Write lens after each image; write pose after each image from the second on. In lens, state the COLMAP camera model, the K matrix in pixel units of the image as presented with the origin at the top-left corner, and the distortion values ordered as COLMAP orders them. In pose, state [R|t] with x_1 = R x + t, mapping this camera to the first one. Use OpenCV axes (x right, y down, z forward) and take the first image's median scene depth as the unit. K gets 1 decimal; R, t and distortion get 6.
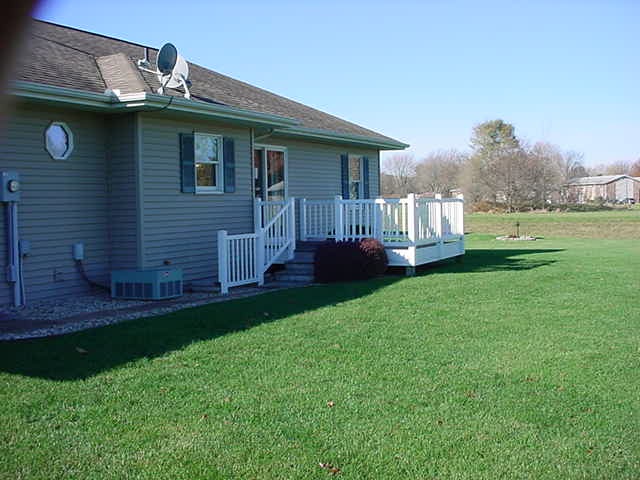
lens RADIAL K [[818.4, 0, 322.3], [0, 818.4, 239.7], [0, 0, 1]] dist [-0.142734, 0.000000]
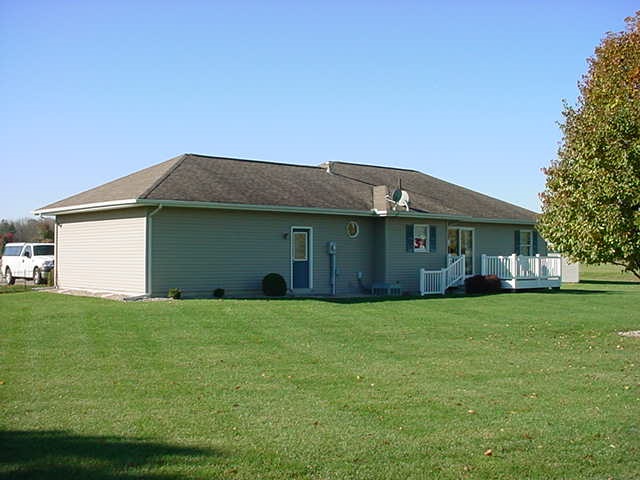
lens RADIAL K [[818.4, 0, 319.9], [0, 818.4, 240.5], [0, 0, 1]] dist [-0.142734, 0.000000]
pose [[0.925009, 0.014606, -0.379664, 0.440666], [-0.039485, 0.997546, -0.057824, 0.049180], [0.377887, 0.068478, 0.923316, -1.119373]]
